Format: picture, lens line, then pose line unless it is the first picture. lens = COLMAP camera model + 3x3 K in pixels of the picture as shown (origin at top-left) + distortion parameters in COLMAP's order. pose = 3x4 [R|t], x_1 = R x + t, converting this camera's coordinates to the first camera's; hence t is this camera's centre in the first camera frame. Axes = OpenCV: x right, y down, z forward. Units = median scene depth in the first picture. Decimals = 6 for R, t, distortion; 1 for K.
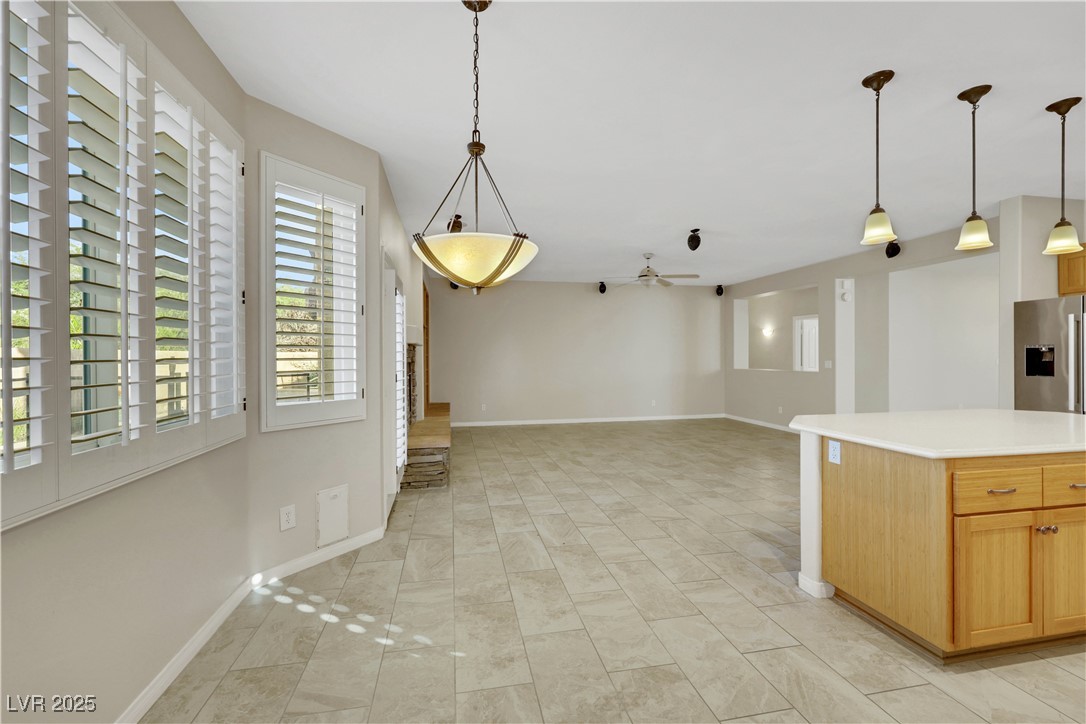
lens RADIAL K [[447.1, 0, 539.5], [0, 447.1, 362.7], [0, 0, 1]] dist [-0.002474, 0.000395]
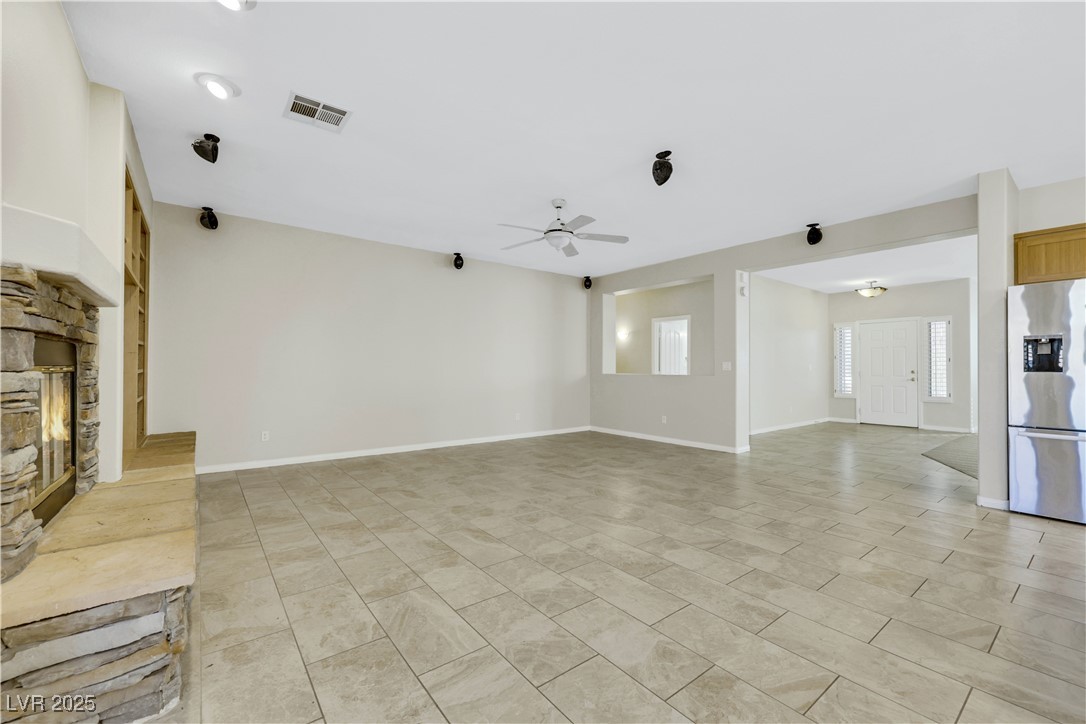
lens RADIAL K [[447.1, 0, 544.4], [0, 447.1, 364.2], [0, 0, 1]] dist [-0.002474, 0.000395]
pose [[0.892992, 0.014075, 0.449853, -0.162131], [-0.003614, 0.999703, -0.024106, 0.048461], [-0.450059, 0.019901, 0.892777, 0.800347]]
